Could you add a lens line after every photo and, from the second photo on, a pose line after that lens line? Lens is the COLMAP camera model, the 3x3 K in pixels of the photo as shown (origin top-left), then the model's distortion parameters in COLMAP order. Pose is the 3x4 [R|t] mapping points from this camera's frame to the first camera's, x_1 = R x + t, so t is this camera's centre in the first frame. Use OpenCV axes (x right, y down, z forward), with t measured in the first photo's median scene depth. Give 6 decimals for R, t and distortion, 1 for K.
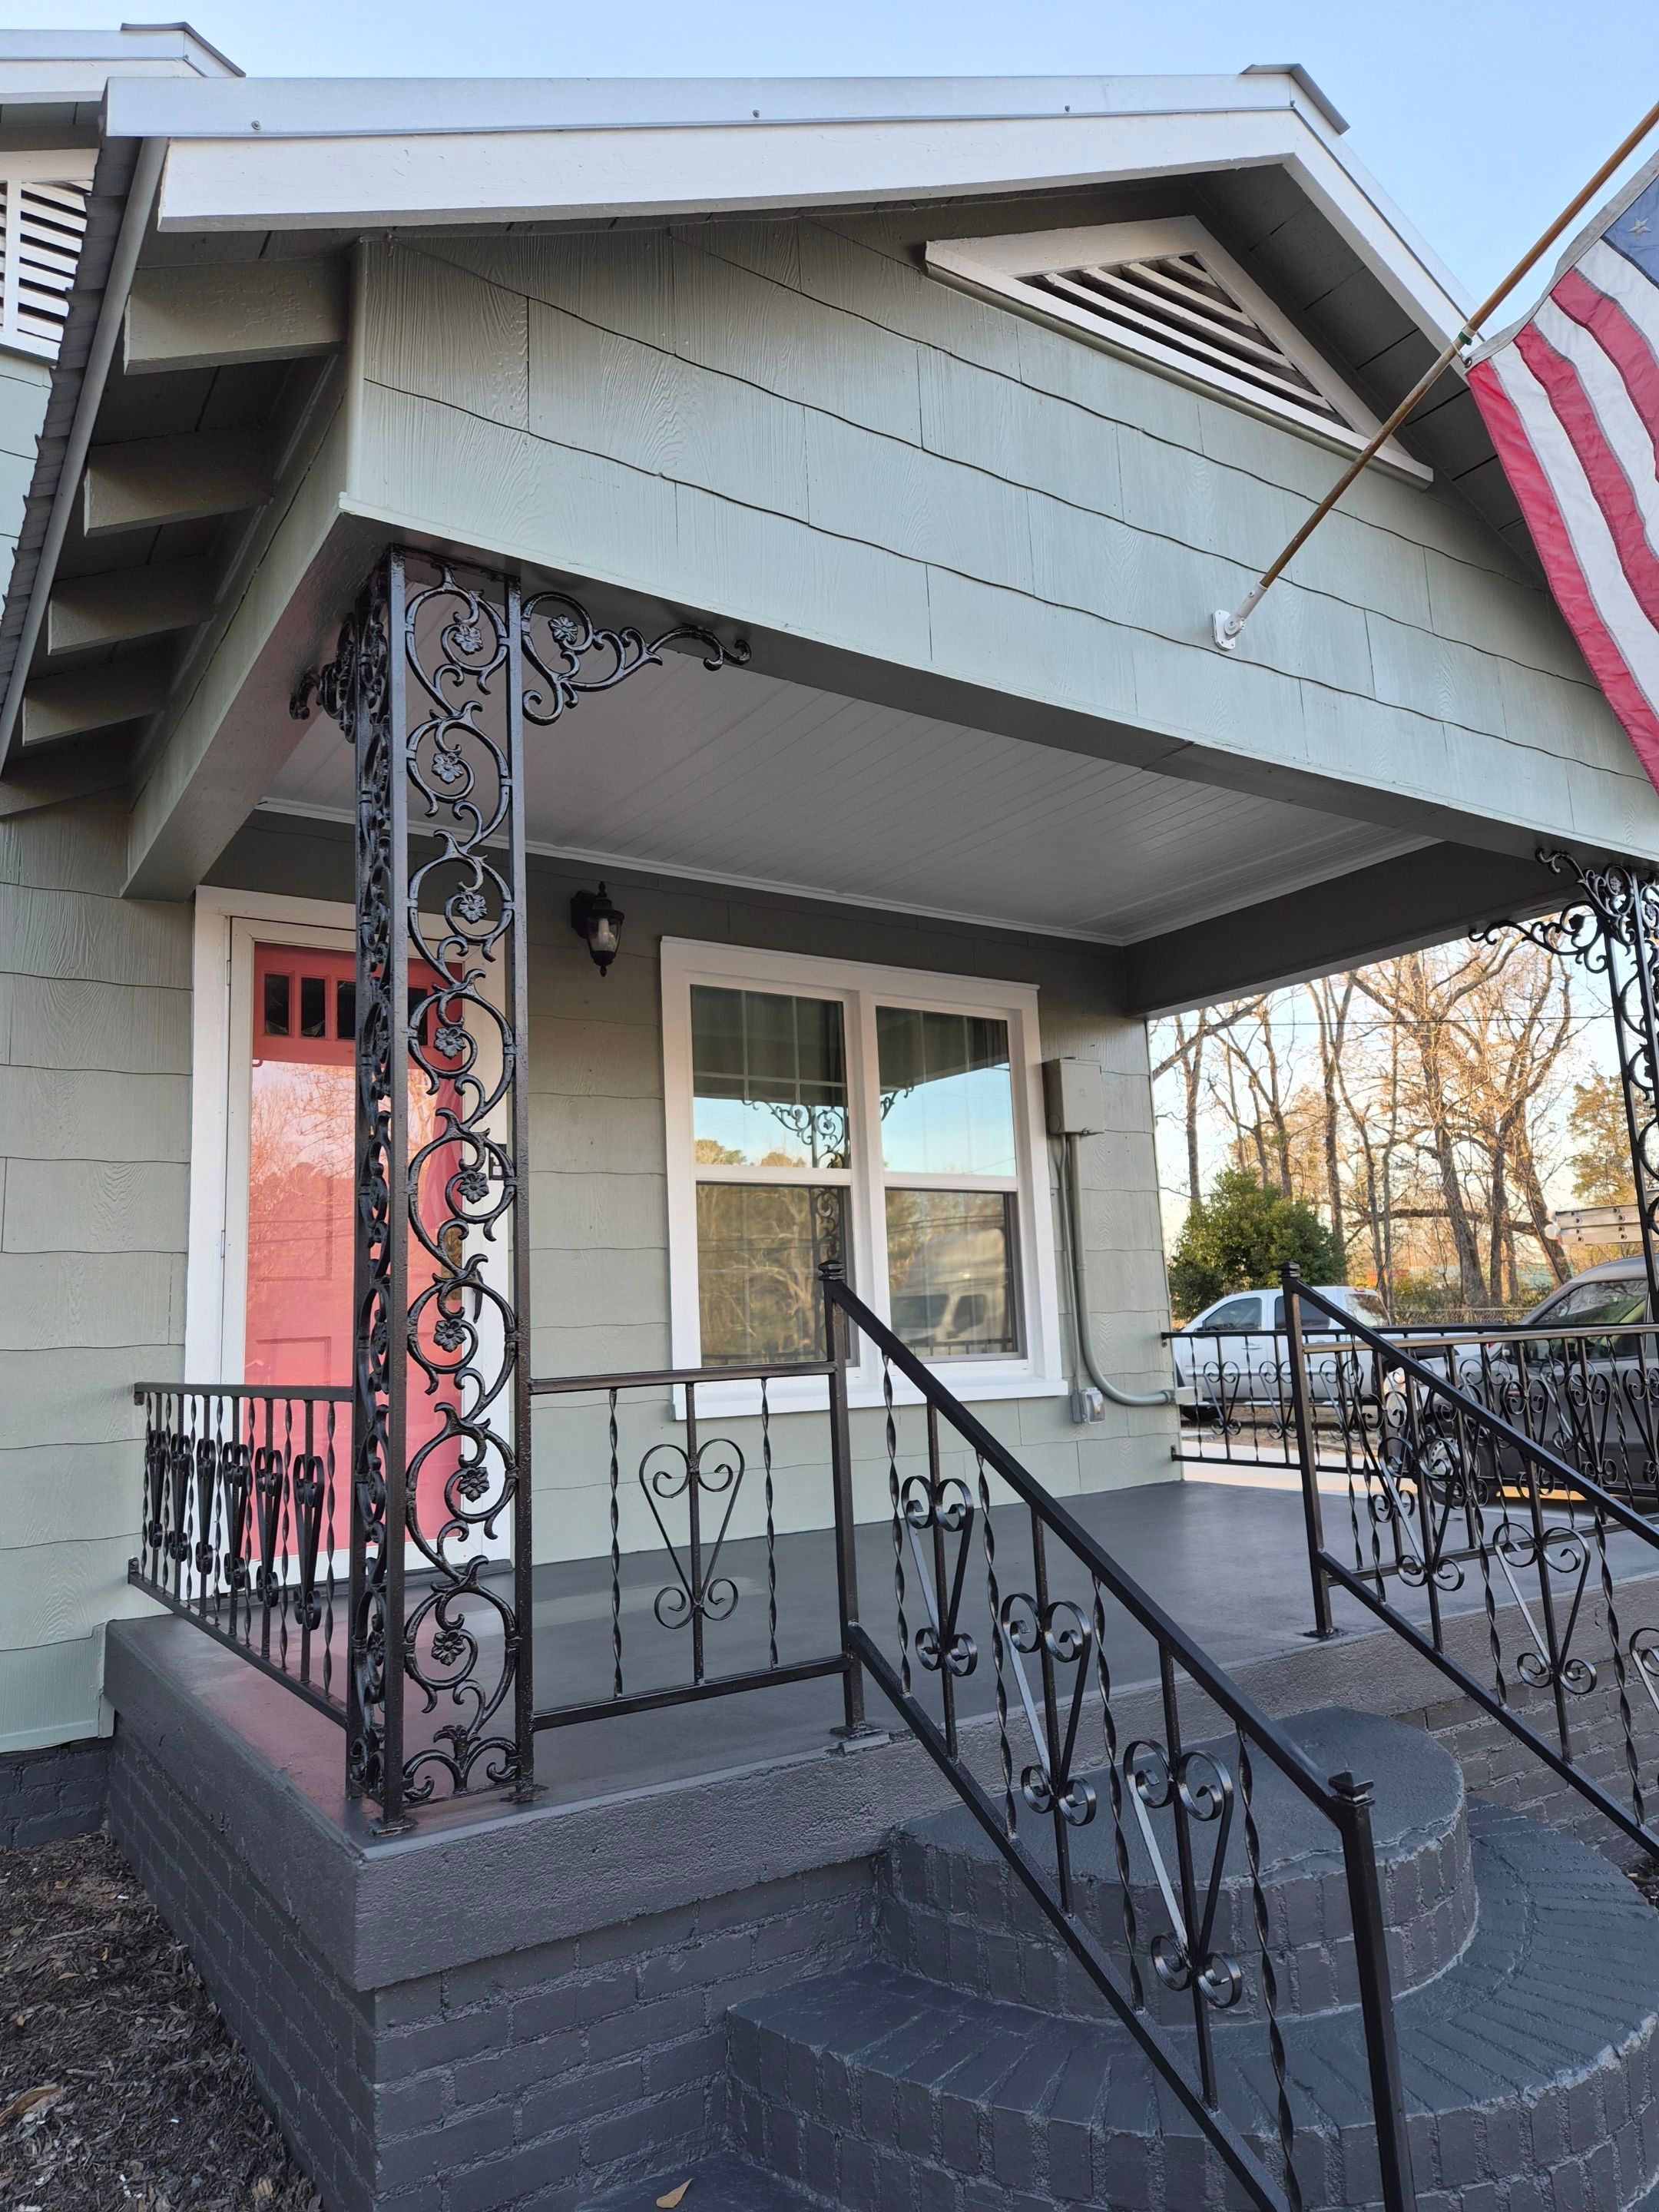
lens RADIAL K [[1508.6, 0, 862.9], [0, 1508.6, 1101.5], [0, 0, 1]] dist [0.091039, -0.058363]
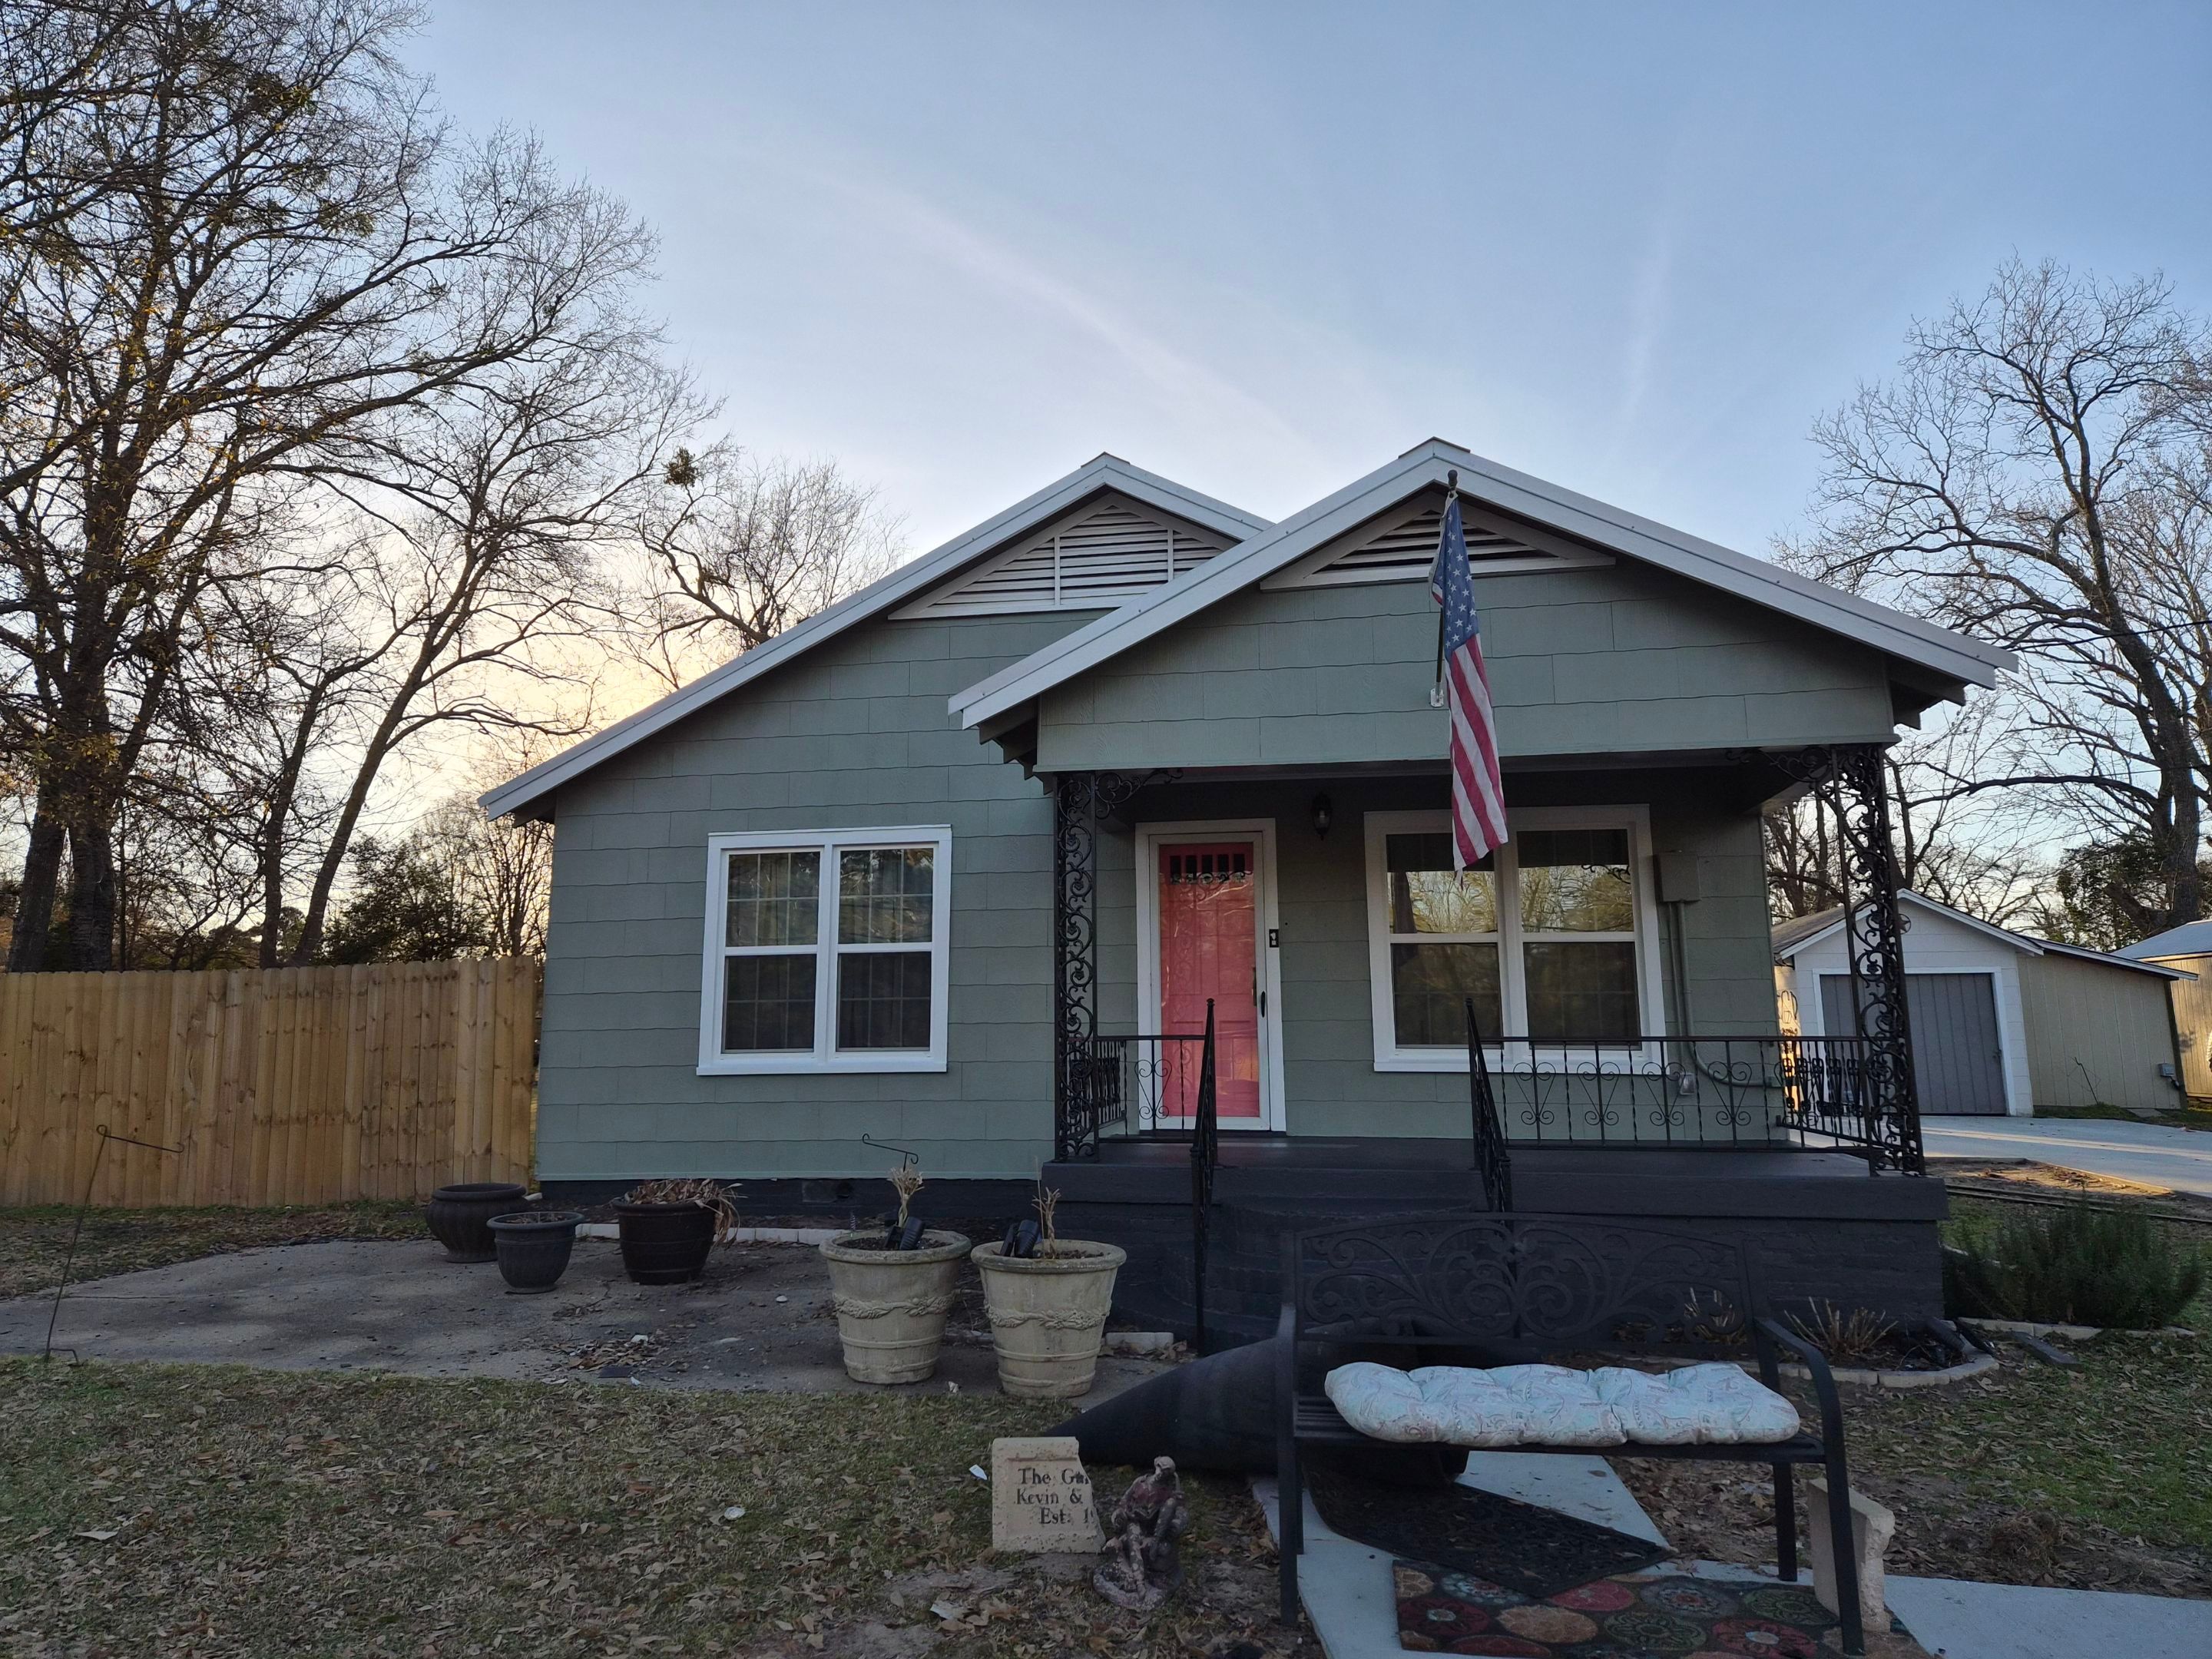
lens RADIAL K [[1453.5, 0, 1103.8], [0, 1453.5, 795.5], [0, 0, 1]] dist [0.051318, -0.048301]
pose [[0.706260, -0.063569, -0.705093, 0.839538], [0.075720, 0.997030, -0.014044, -0.117883], [0.703891, -0.043471, 0.708976, -0.467944]]
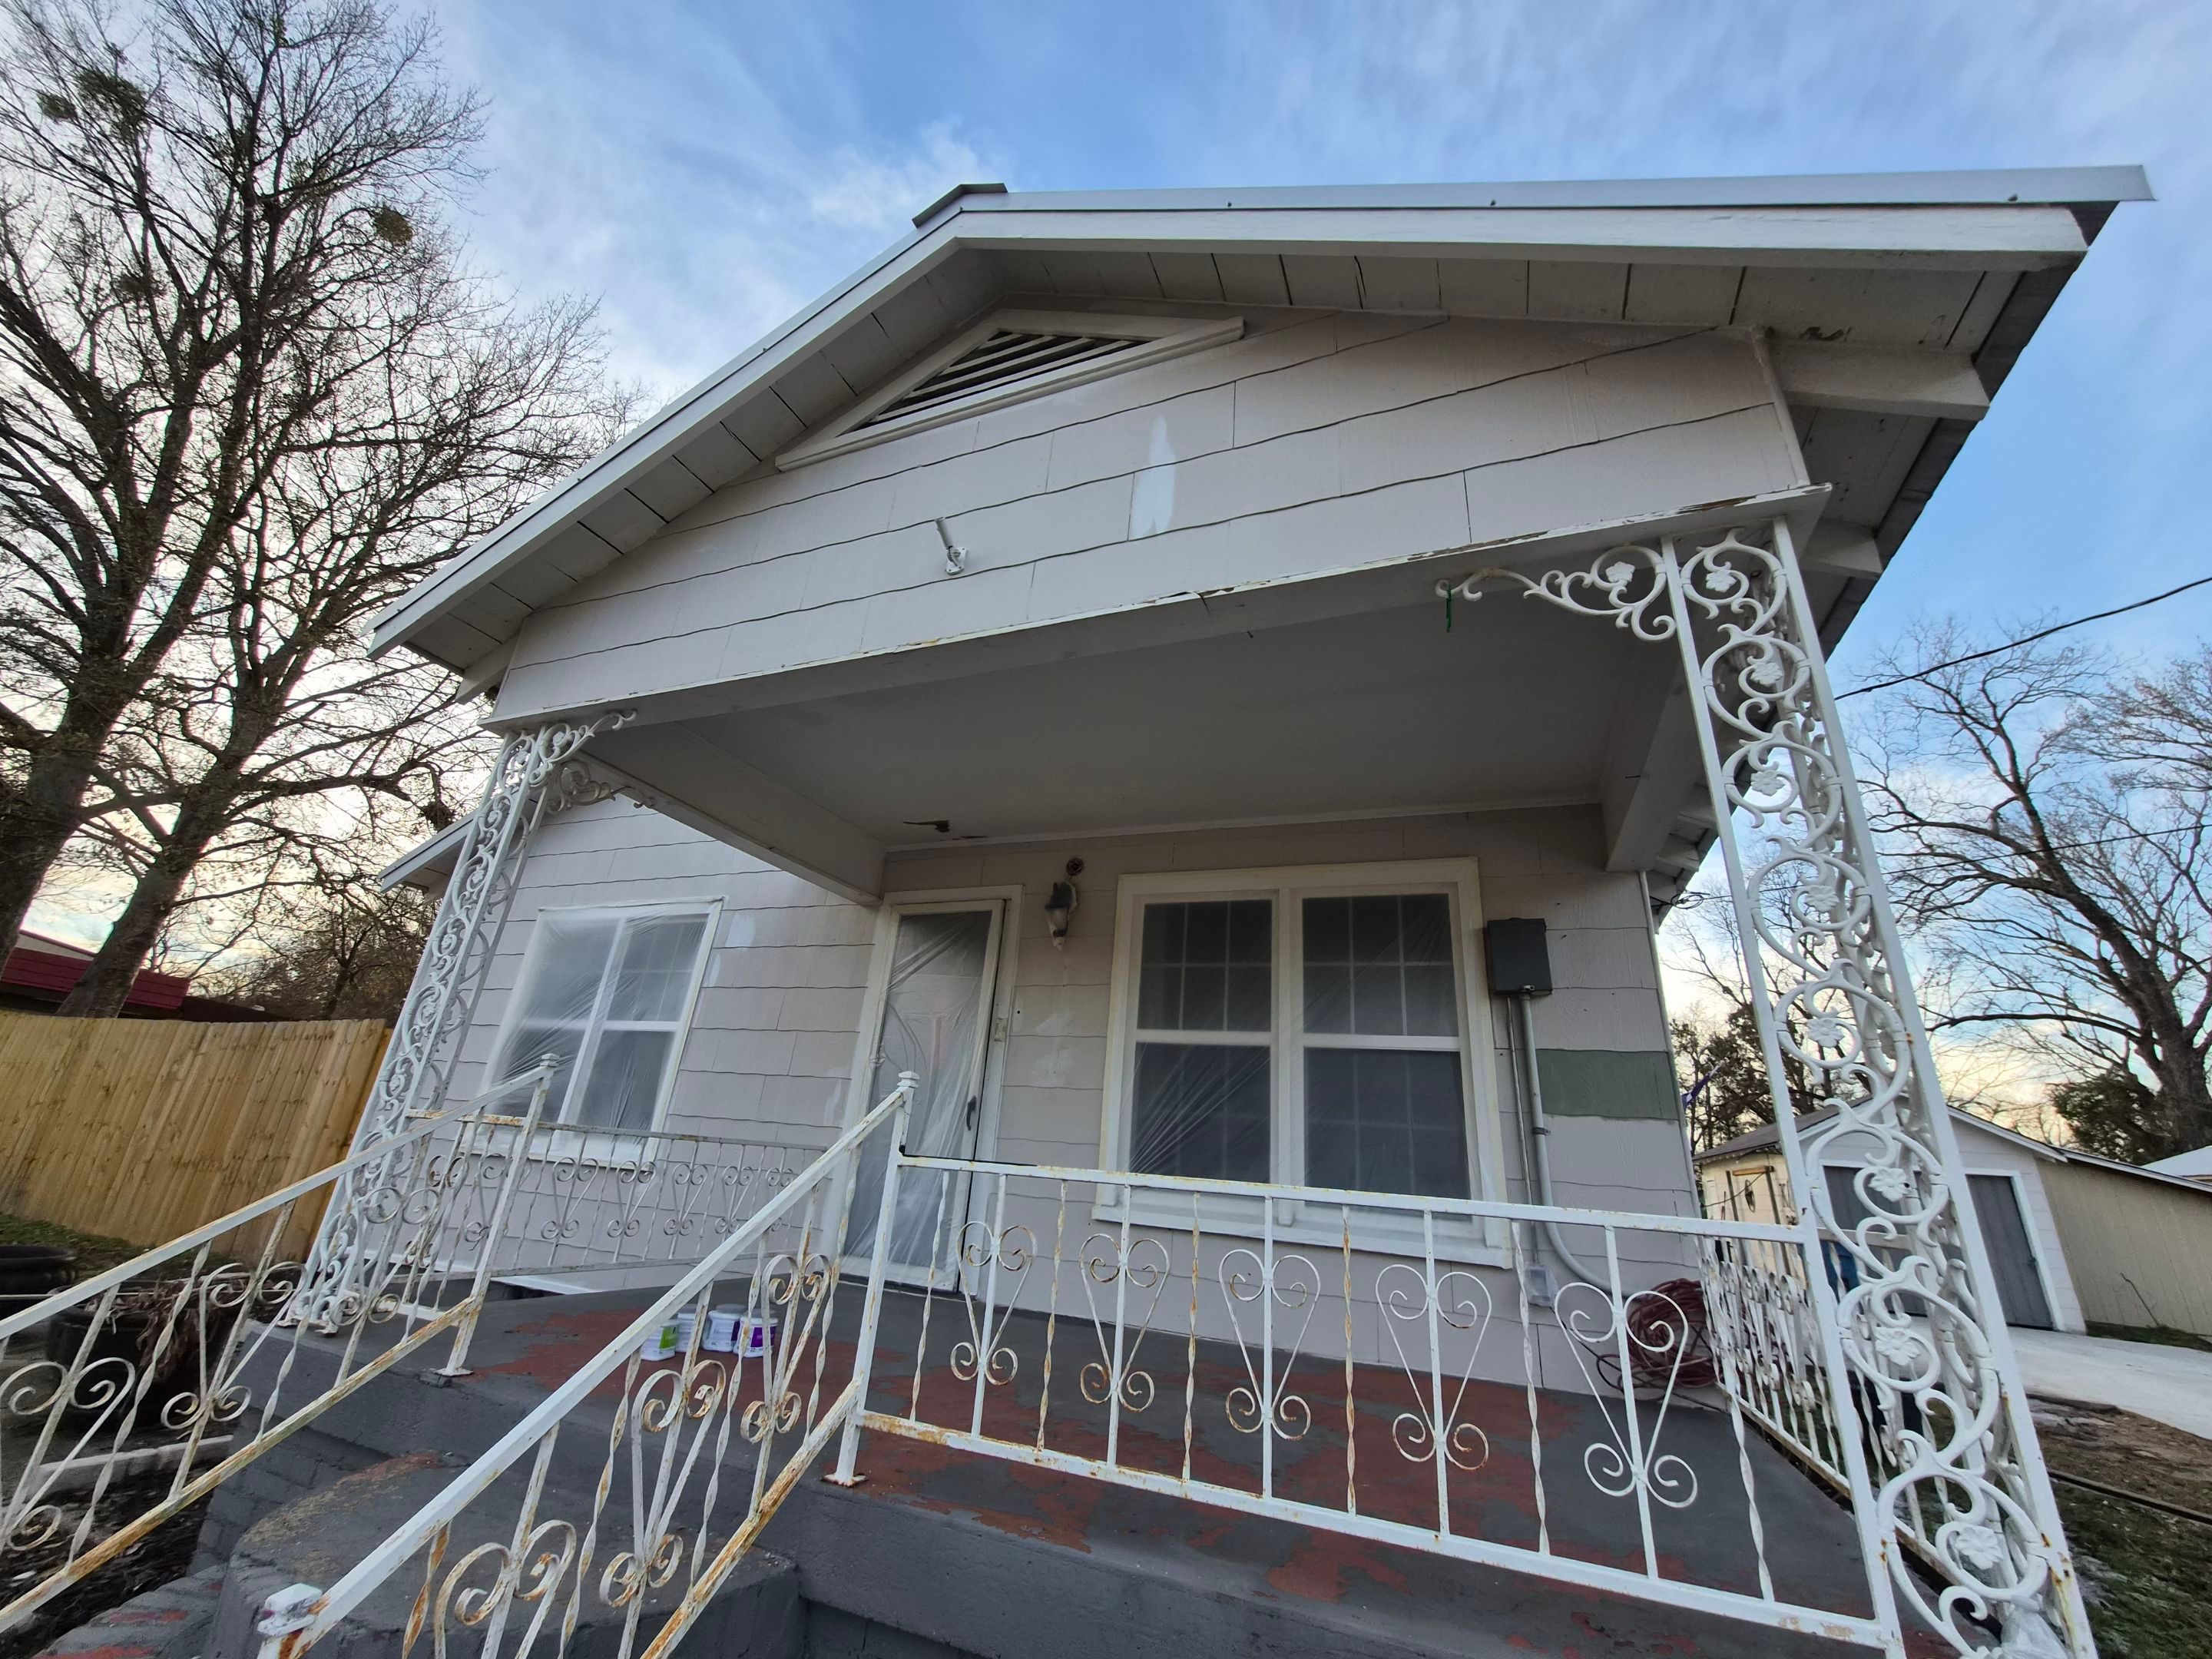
lens RADIAL K [[867.5, 0, 1107.4], [0, 867.5, 808.5], [0, 0, 1]] dist [-0.009295, -0.000017]
pose [[0.535430, -0.232575, -0.811926, 0.537214], [0.024636, 0.965229, -0.260243, 0.050526], [0.844220, 0.119339, 0.522543, 0.487927]]
